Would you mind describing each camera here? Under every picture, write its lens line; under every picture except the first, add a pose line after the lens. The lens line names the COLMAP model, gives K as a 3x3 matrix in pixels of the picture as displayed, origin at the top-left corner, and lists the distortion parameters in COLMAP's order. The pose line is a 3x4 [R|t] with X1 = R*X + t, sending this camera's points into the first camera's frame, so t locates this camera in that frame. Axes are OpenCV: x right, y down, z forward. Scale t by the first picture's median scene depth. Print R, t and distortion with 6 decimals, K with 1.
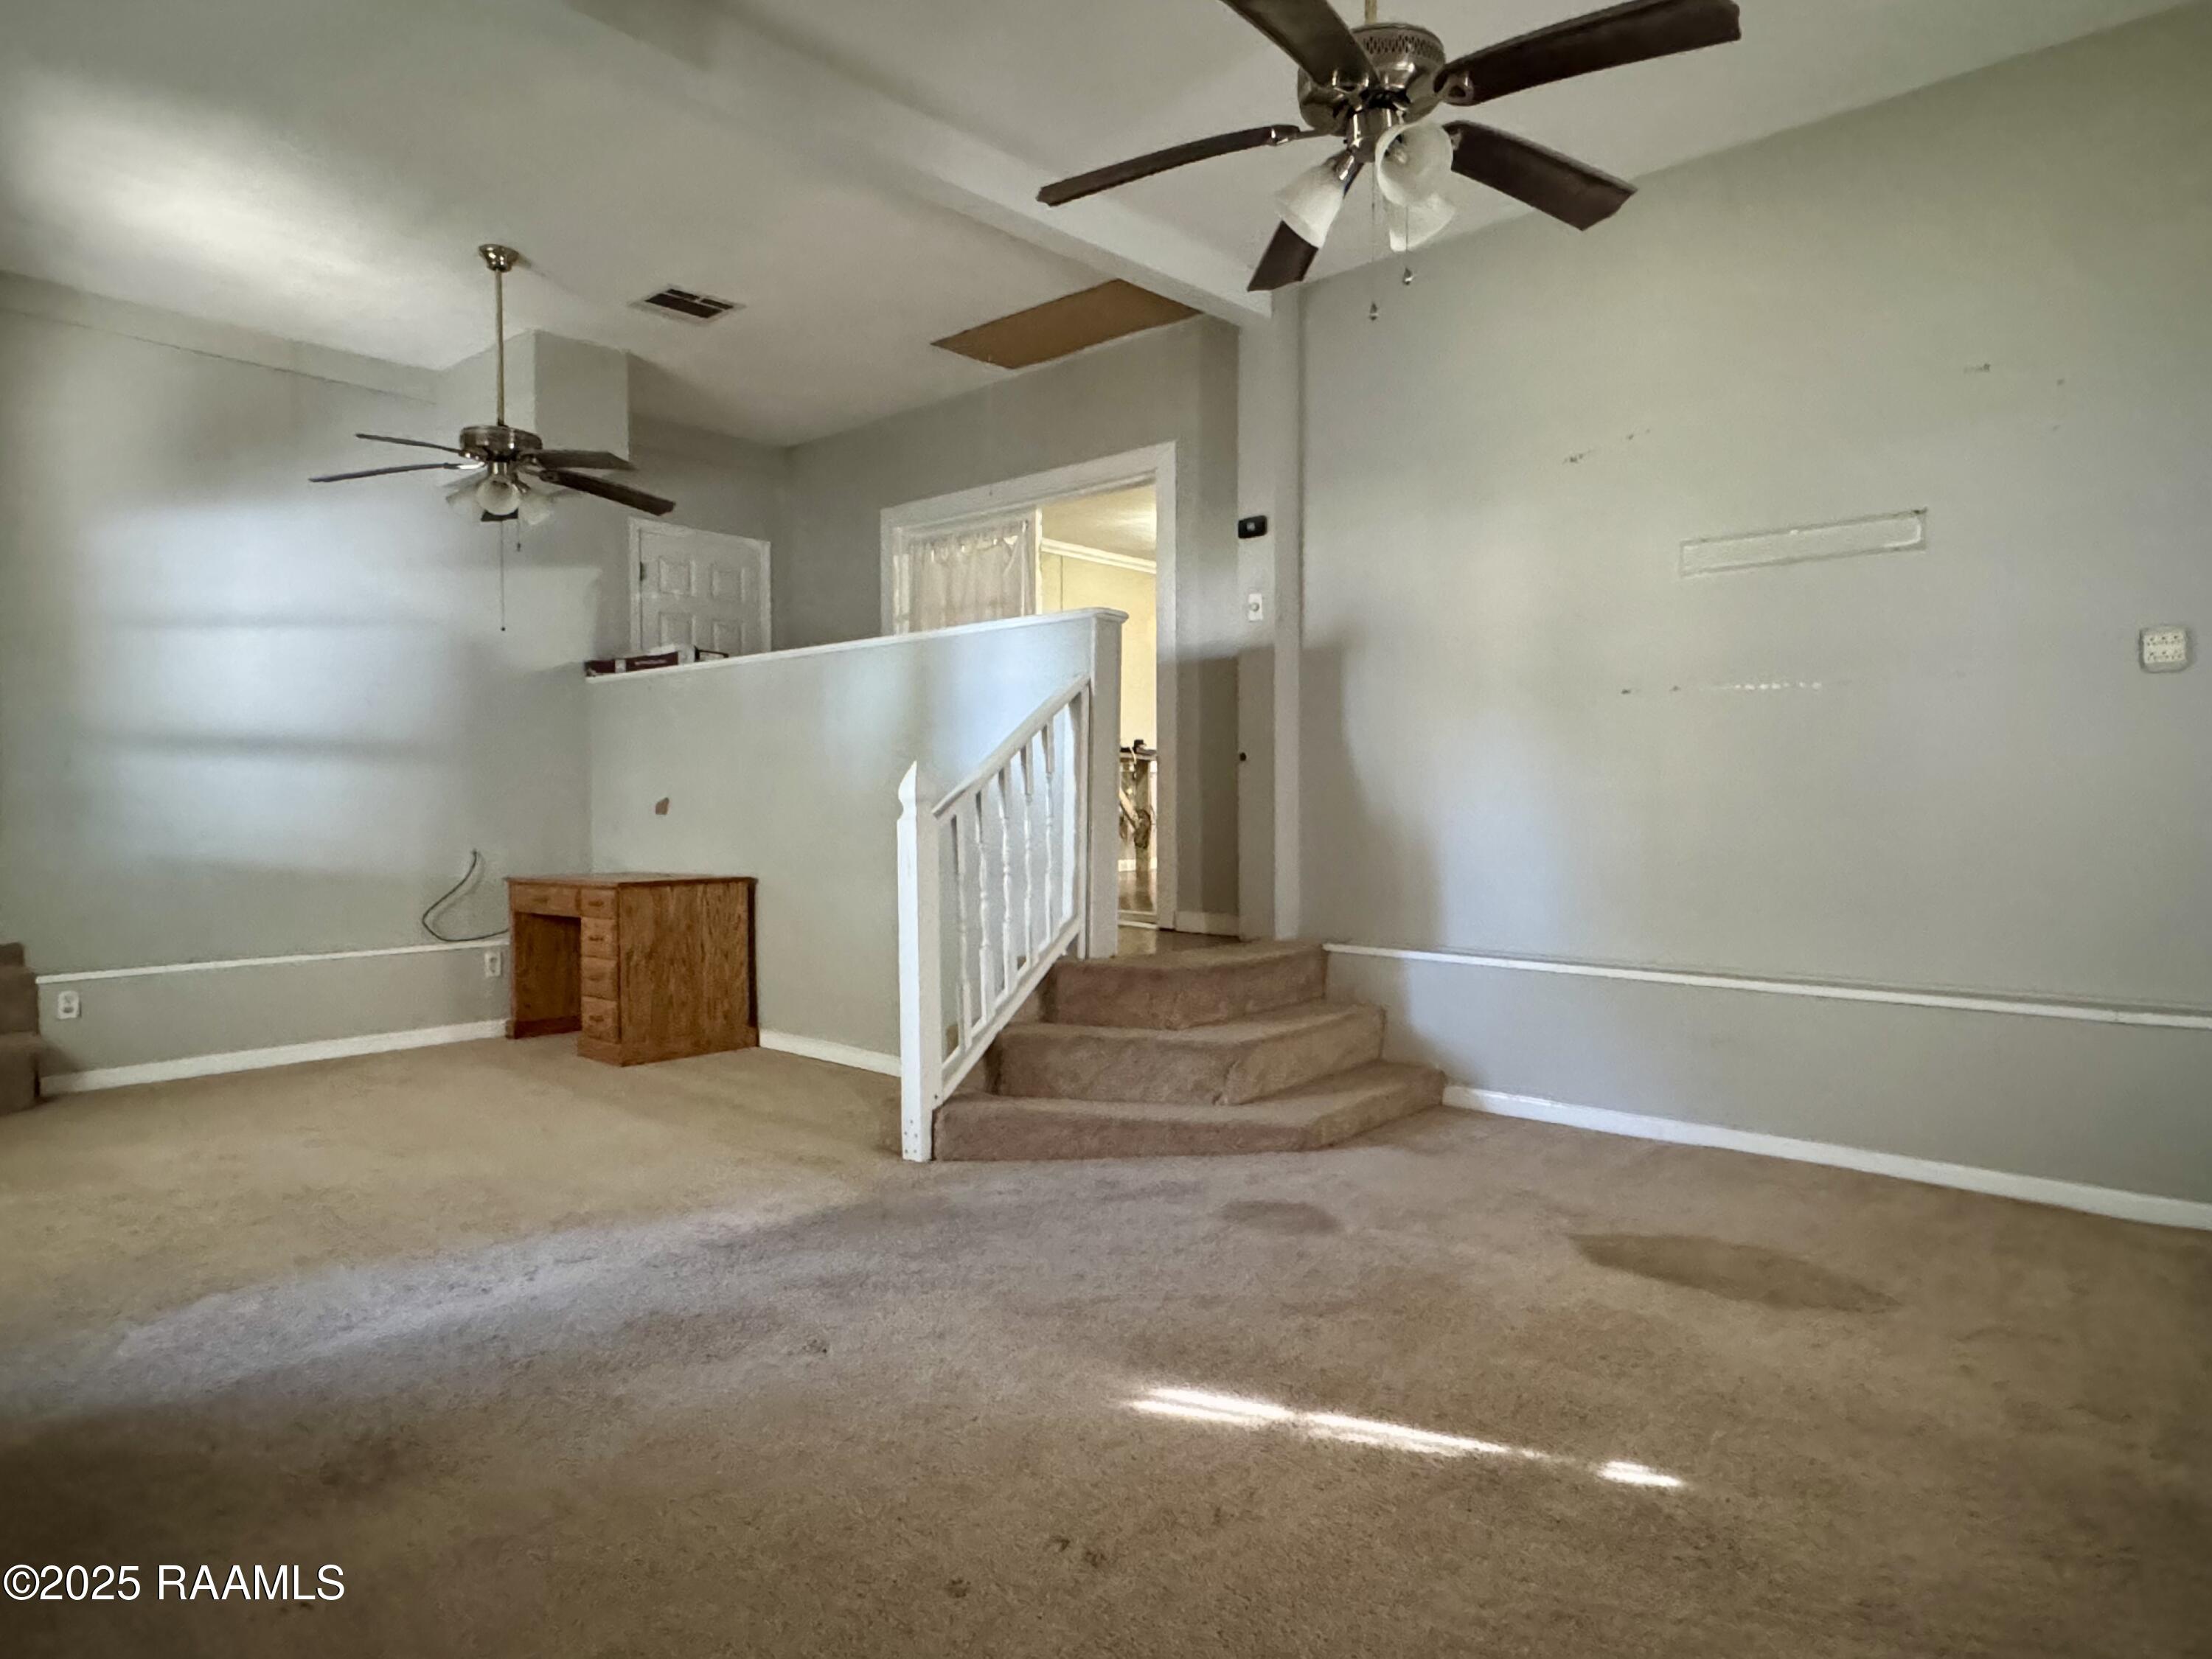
lens RADIAL K [[1287.3, 0, 1106.0], [0, 1287.3, 829.5], [0, 0, 1]] dist [-0.026620, -0.000252]
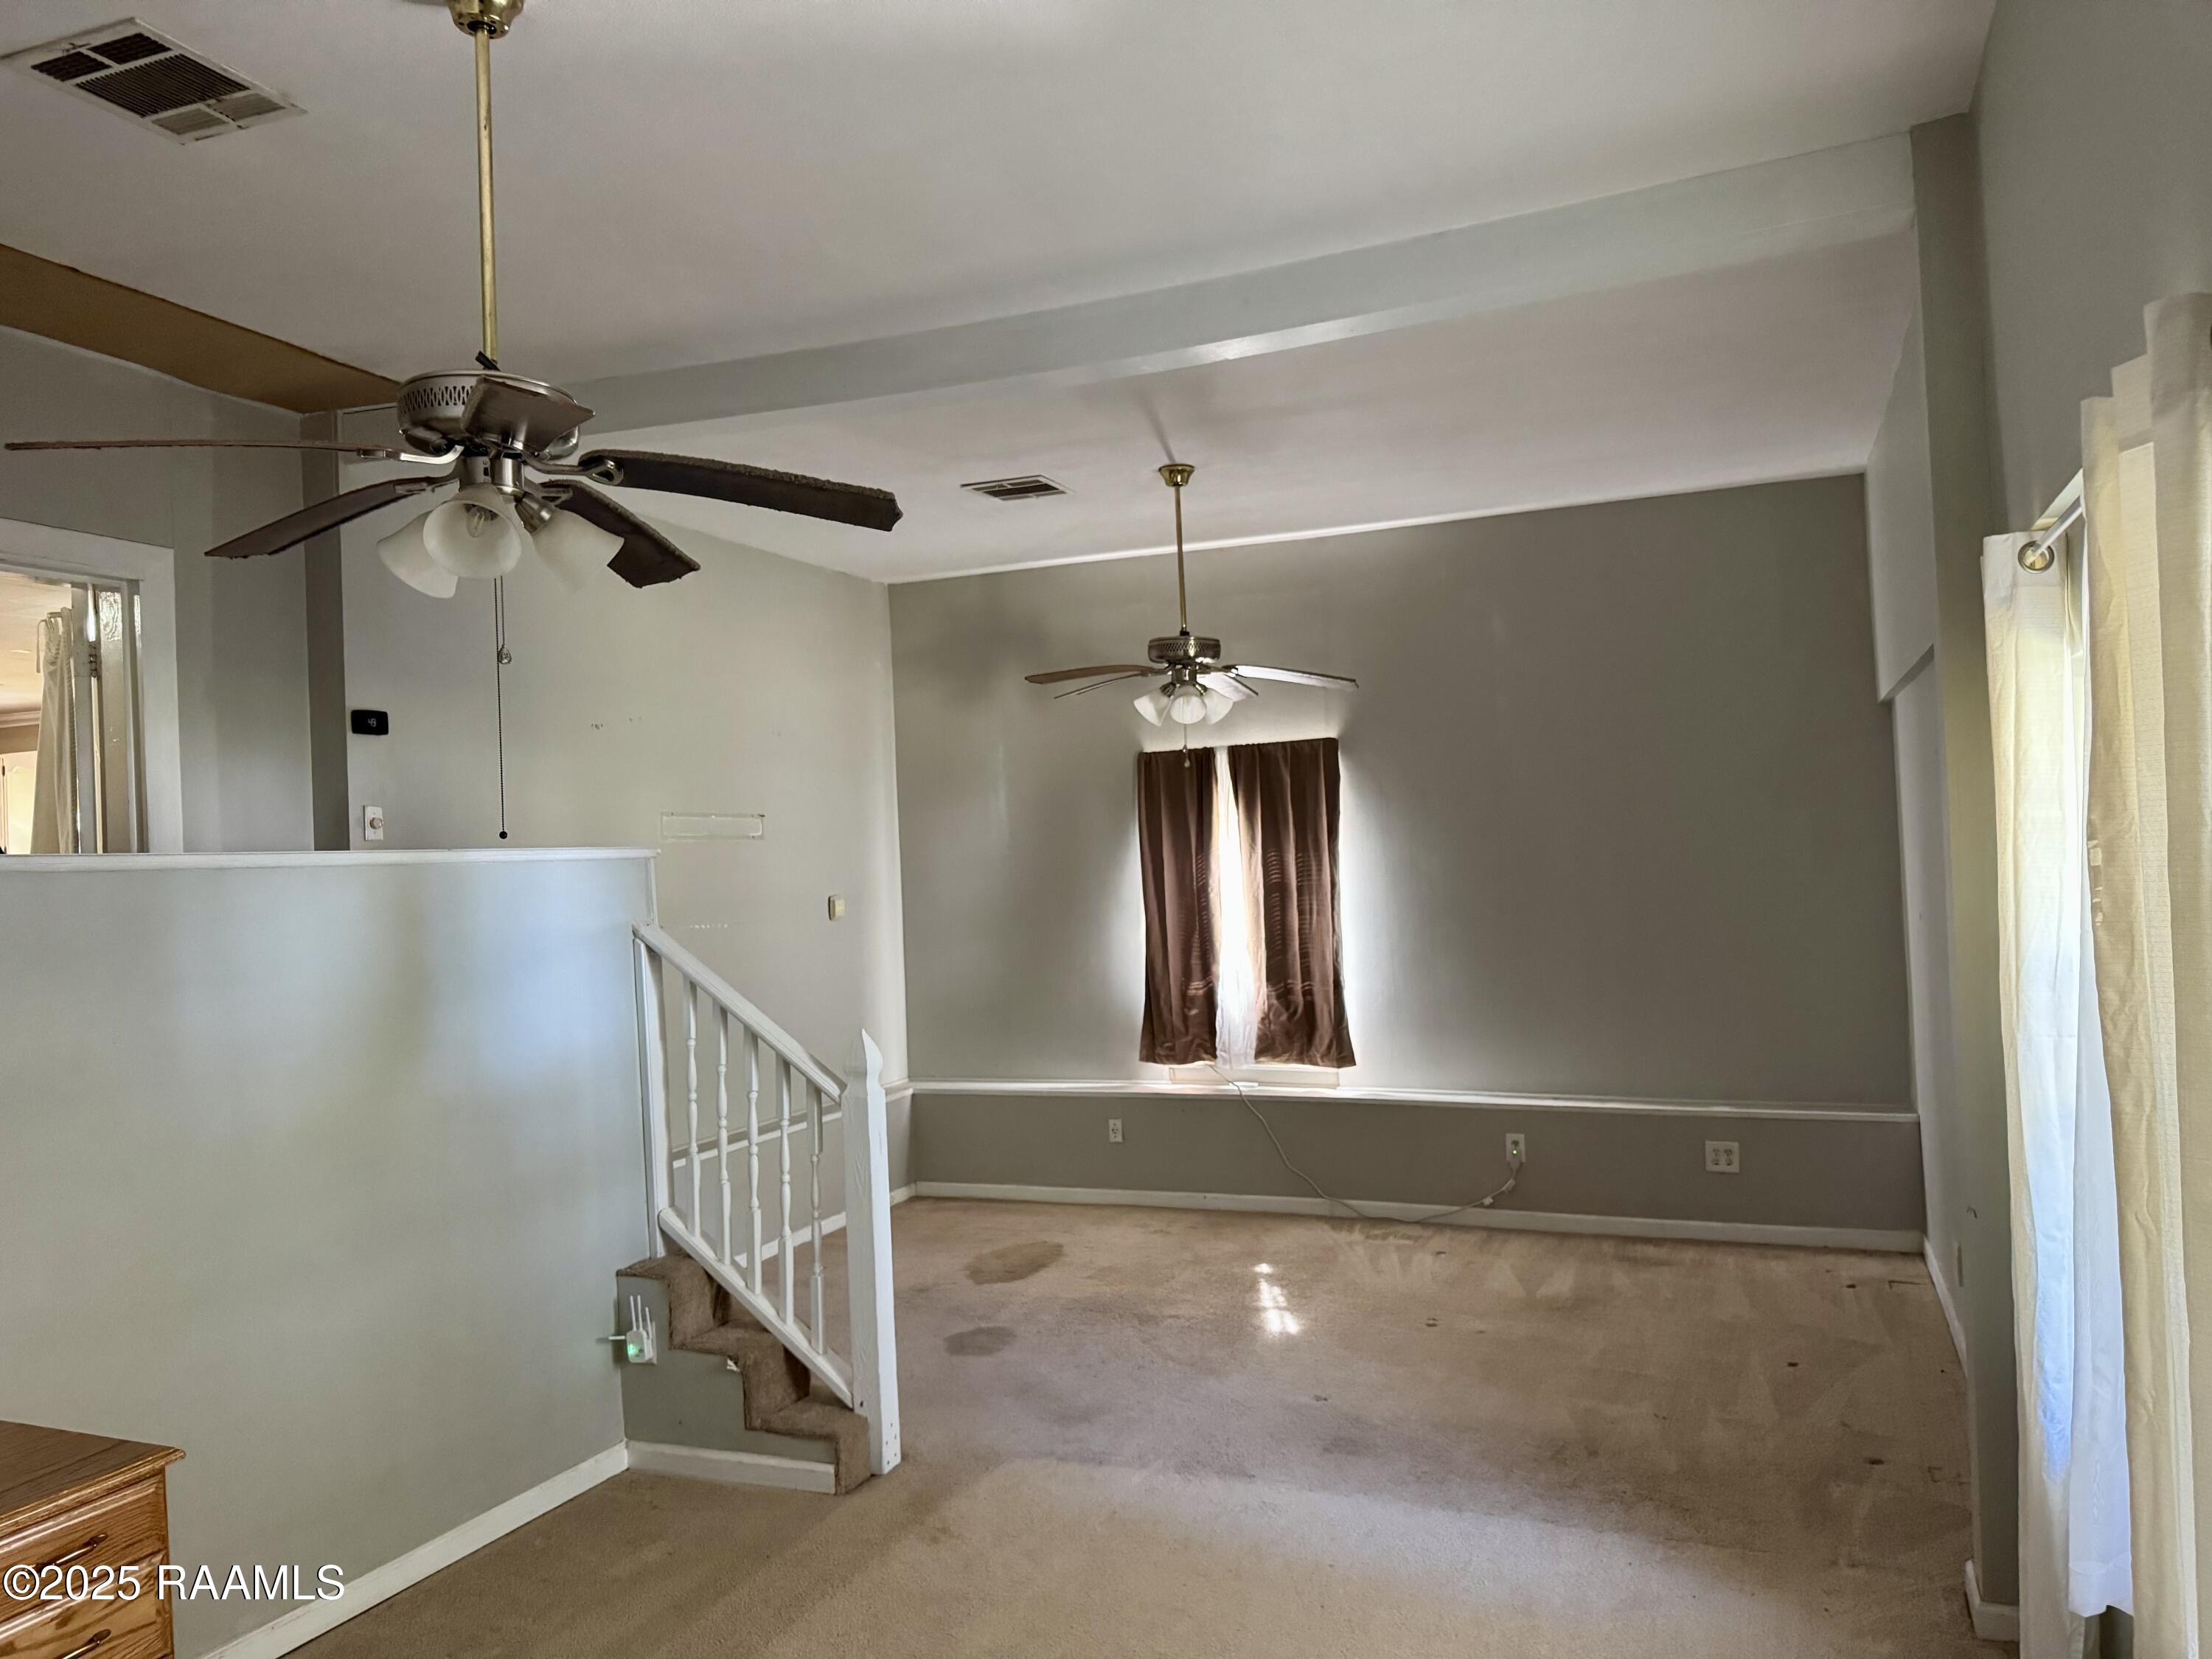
lens RADIAL K [[1722.0, 0, 1106.0], [0, 1722.0, 829.5], [0, 0, 1]] dist [-0.009102, -0.005997]
pose [[-0.374510, 0.033985, 0.926600, -1.867770], [0.066020, 0.997769, -0.009912, -0.237477], [-0.924870, 0.057462, -0.375918, 1.795030]]
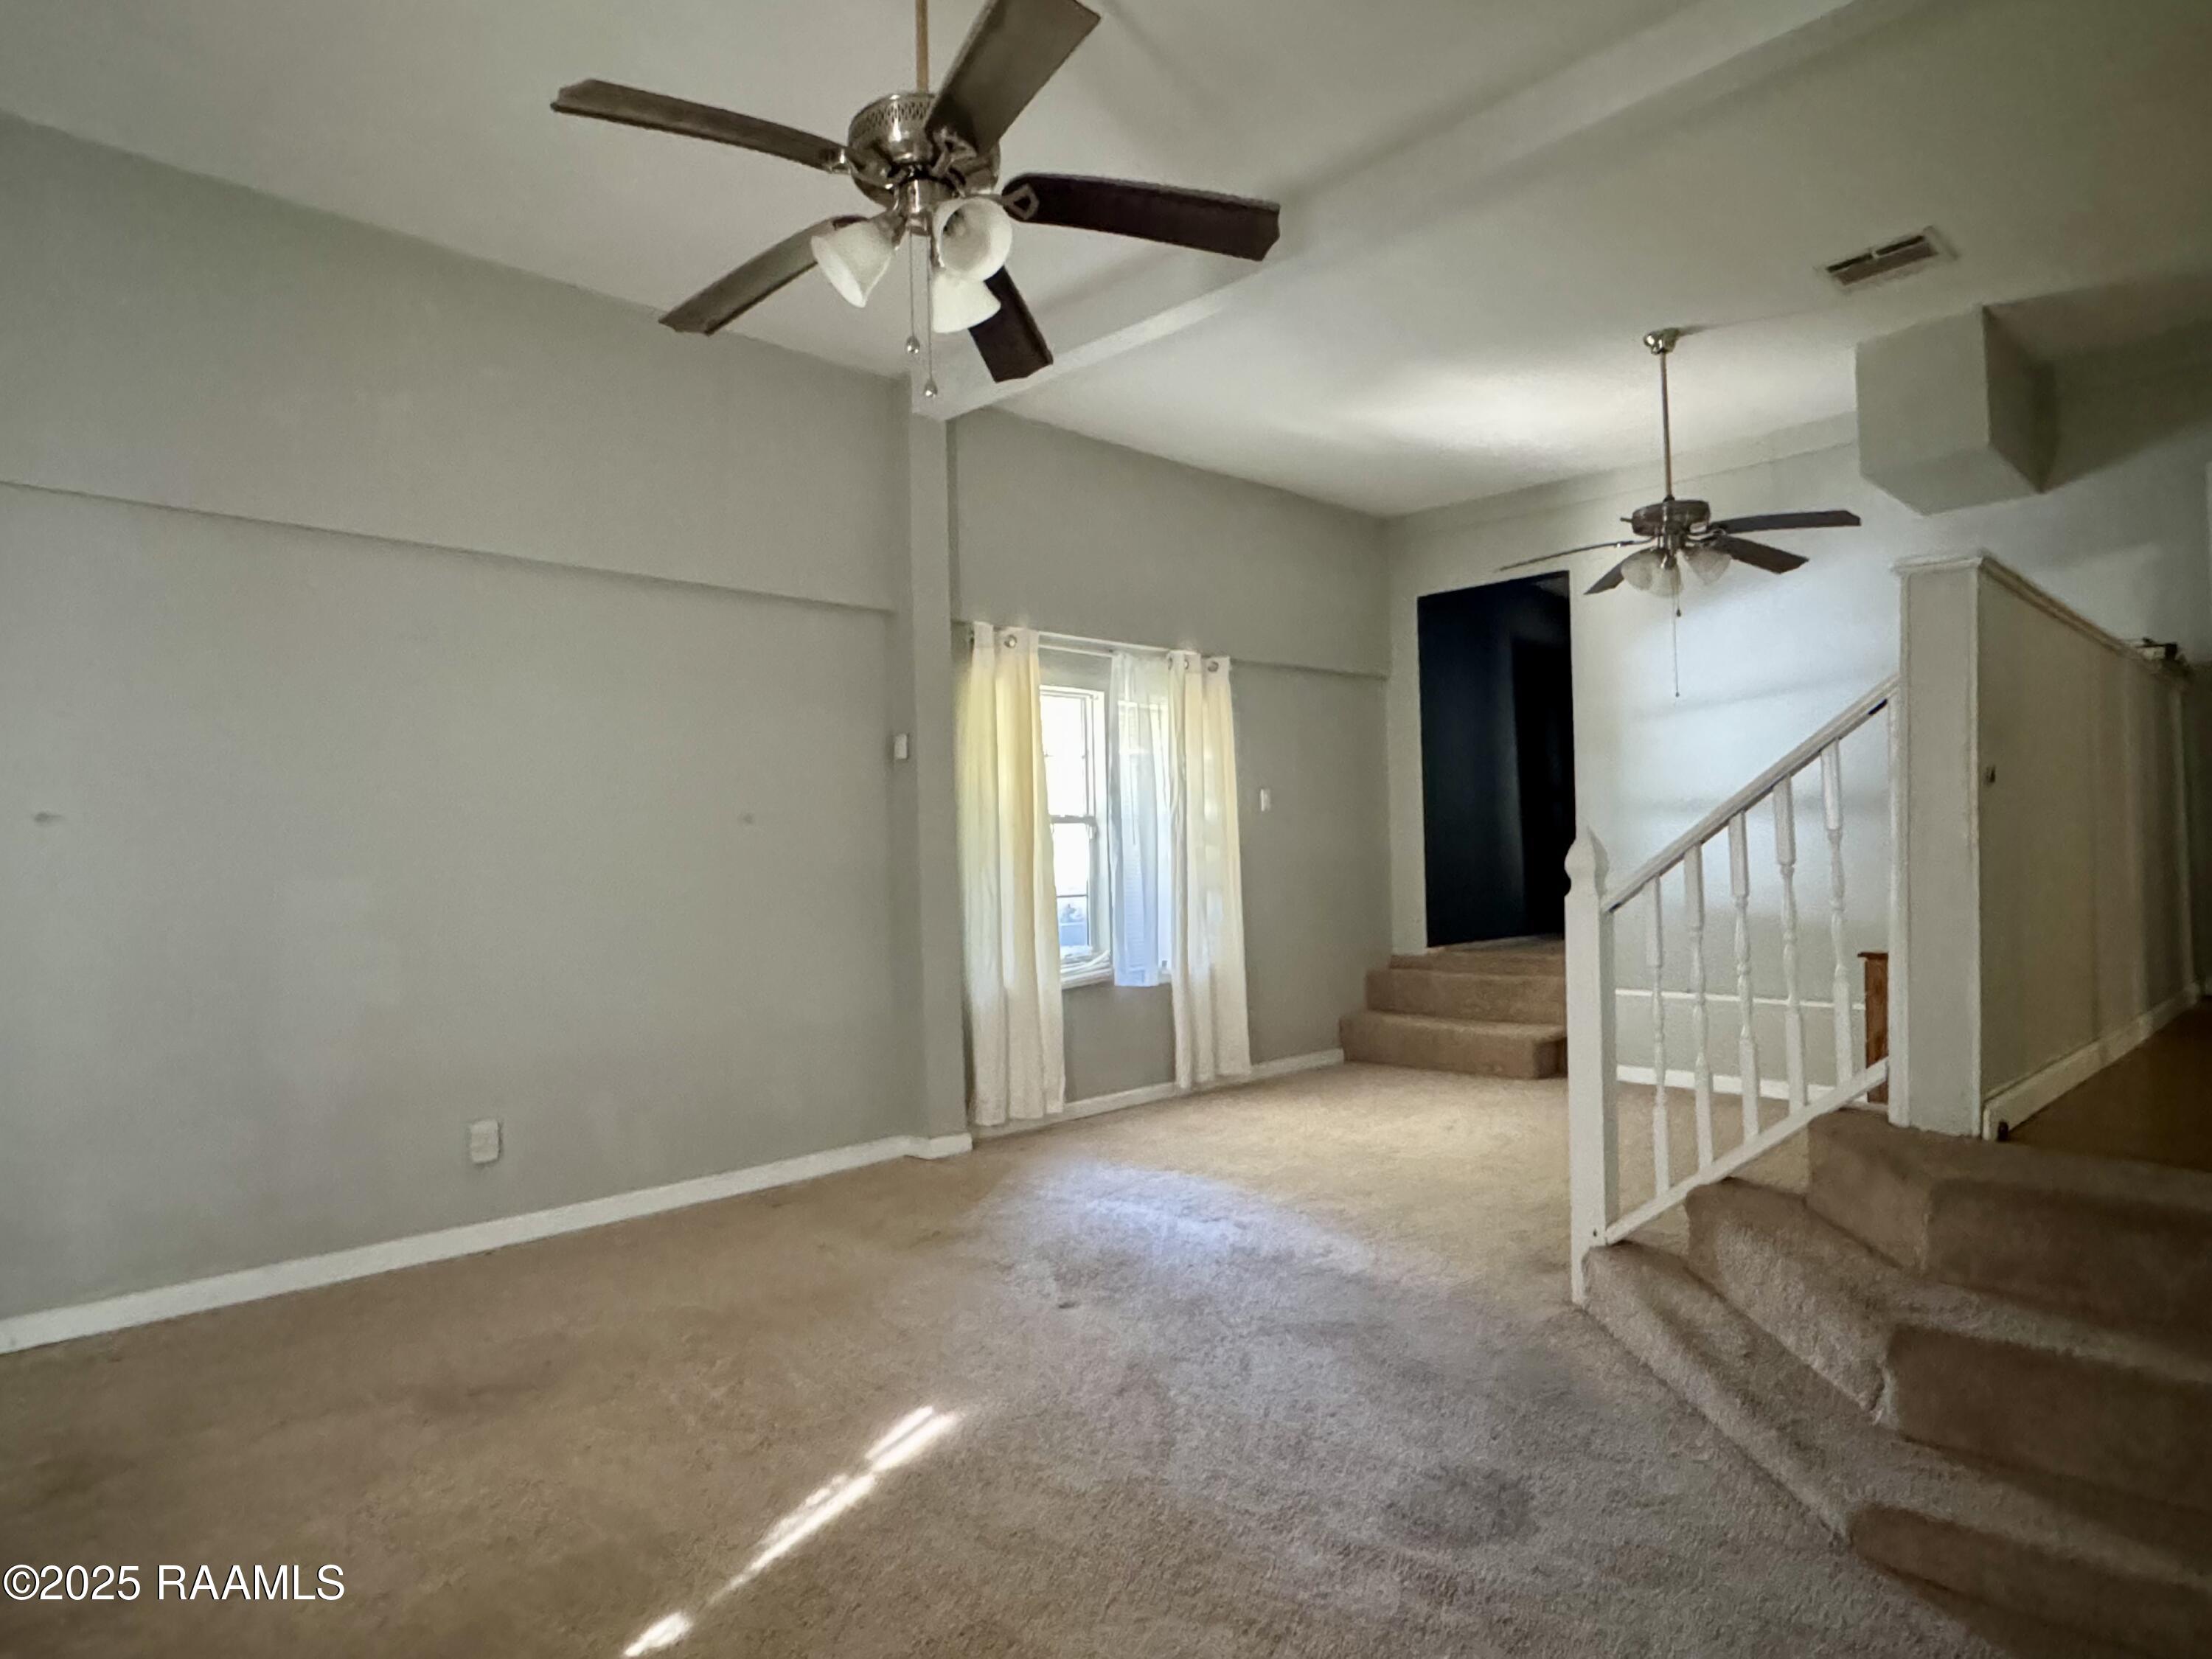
lens RADIAL K [[1287.3, 0, 1106.0], [0, 1287.3, 829.5], [0, 0, 1]] dist [-0.026620, -0.000252]
pose [[0.003754, -0.004860, -0.999981, 0.970628], [-0.021357, 0.999760, -0.004939, -0.057825], [0.999765, 0.021375, 0.003649, 0.944365]]
